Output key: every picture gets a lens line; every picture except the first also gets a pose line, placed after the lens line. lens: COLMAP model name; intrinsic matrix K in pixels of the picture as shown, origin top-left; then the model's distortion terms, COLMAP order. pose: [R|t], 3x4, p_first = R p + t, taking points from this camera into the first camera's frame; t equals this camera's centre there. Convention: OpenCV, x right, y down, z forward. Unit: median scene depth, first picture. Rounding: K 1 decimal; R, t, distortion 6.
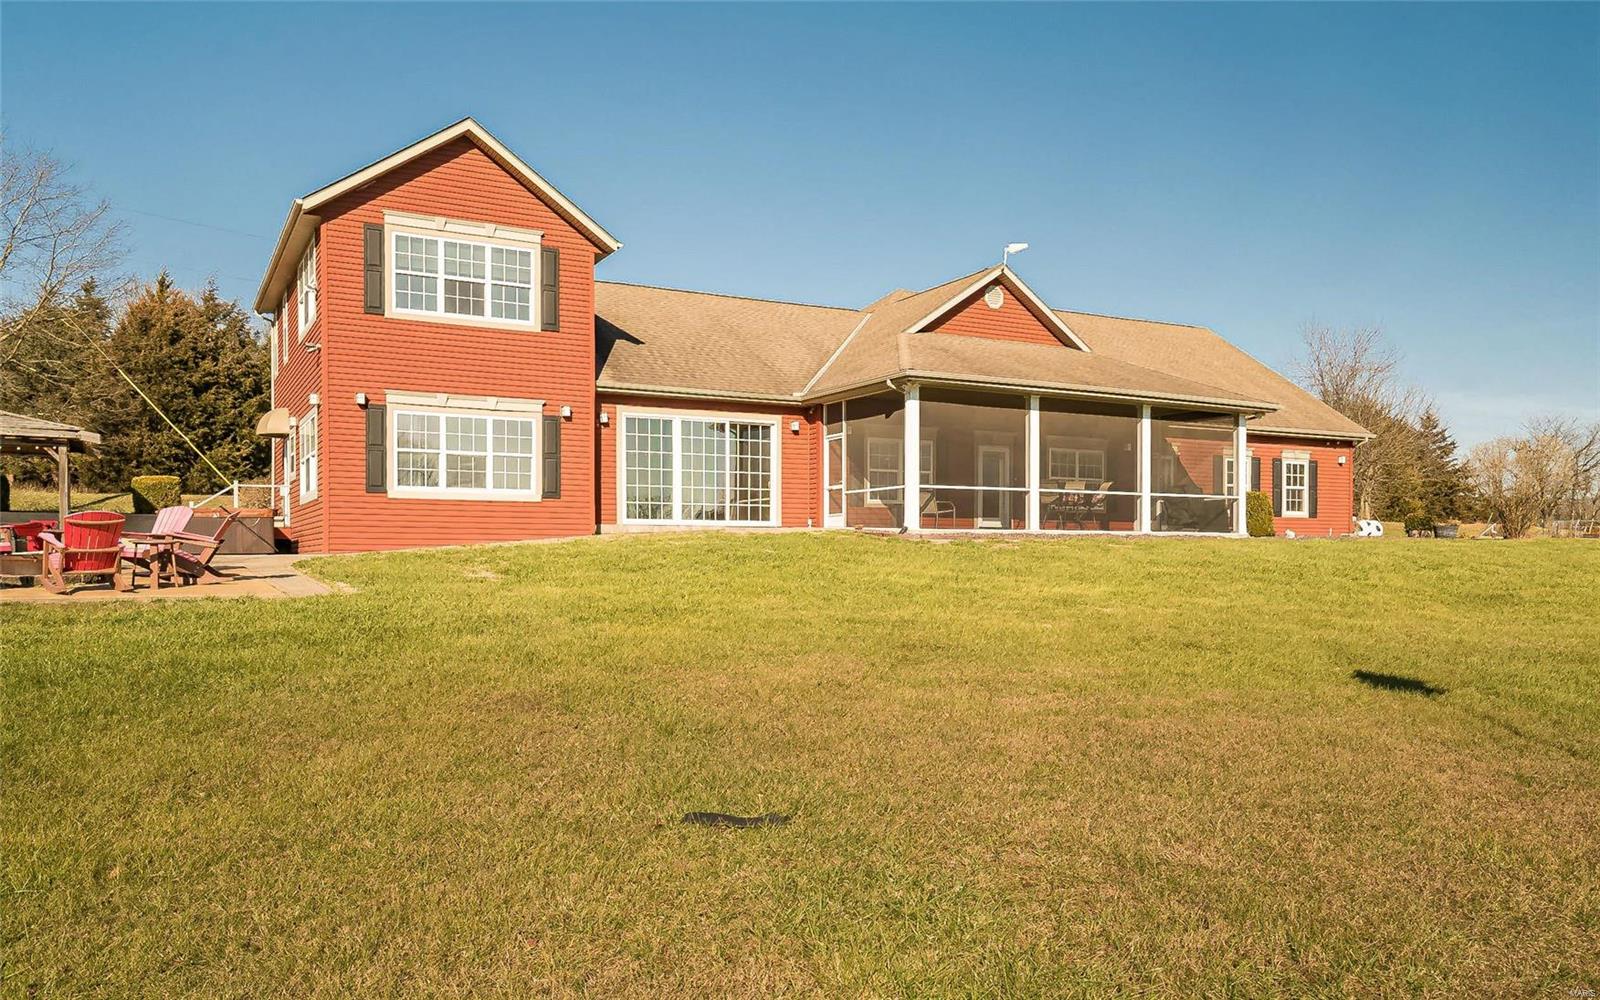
lens RADIAL K [[1177.3, 0, 800.0], [0, 1177.3, 500.0], [0, 0, 1]] dist [0.003664, 0.000226]
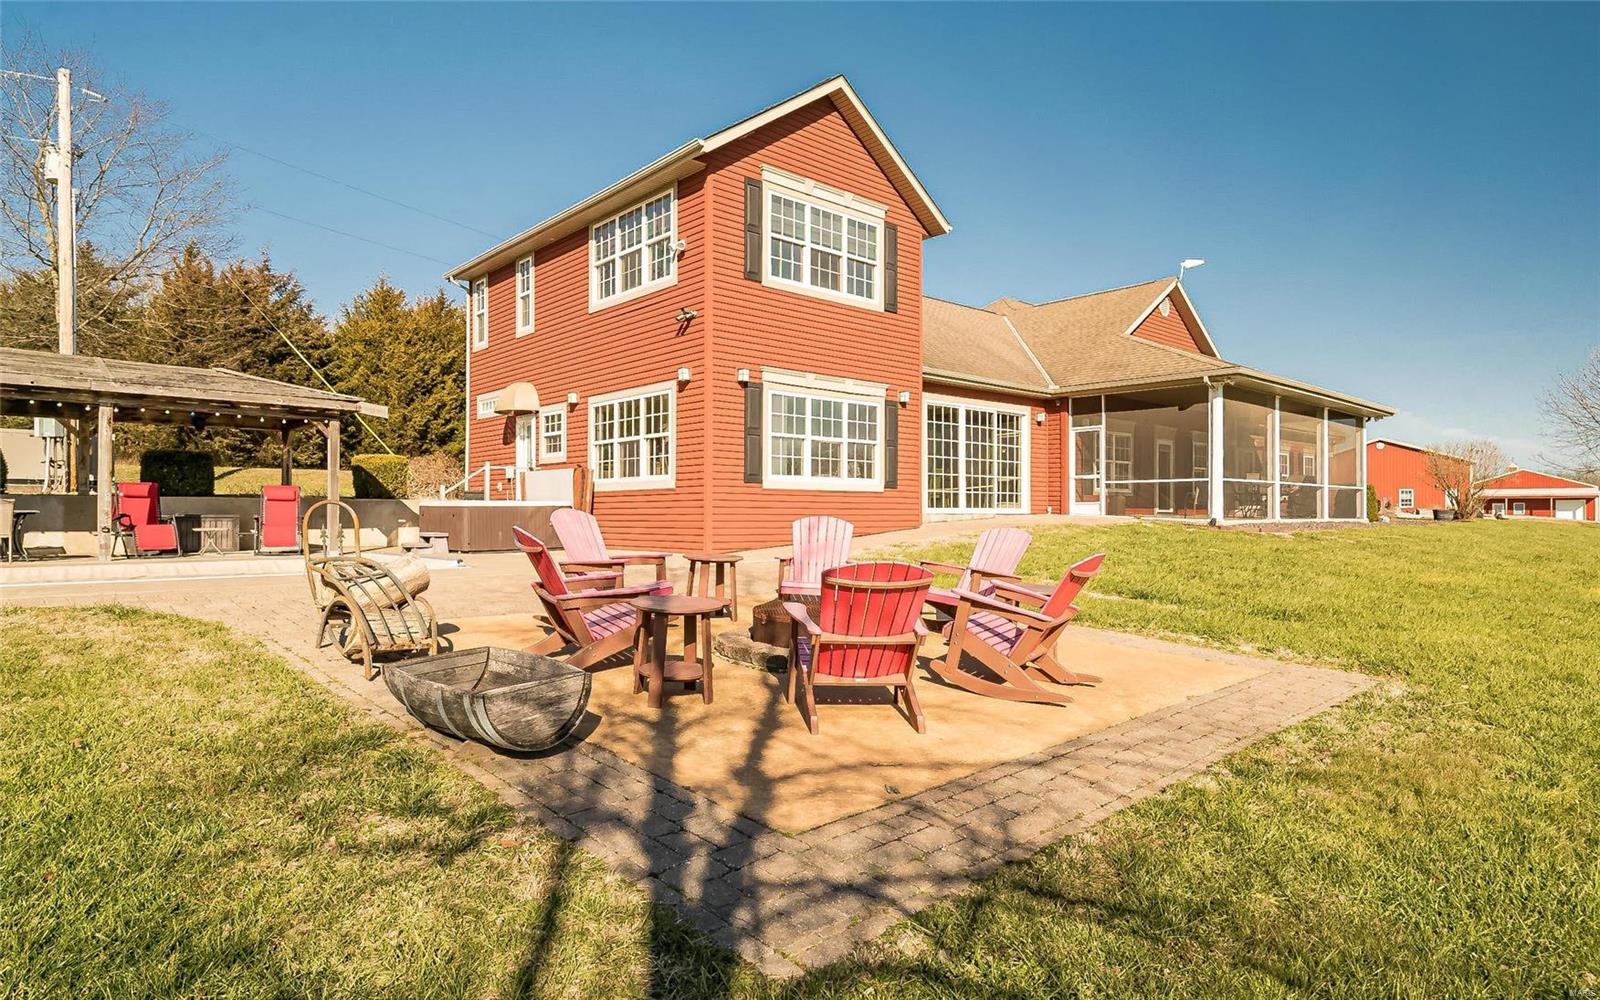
lens RADIAL K [[886.5, 0, 799.2], [0, 886.5, 451.4], [0, 0, 1]] dist [-0.002723, -0.000234]
pose [[0.972011, 0.017802, 0.234258, -0.453984], [-0.013310, 0.999696, -0.020744, -0.015384], [-0.234556, 0.017046, 0.971953, 0.328200]]
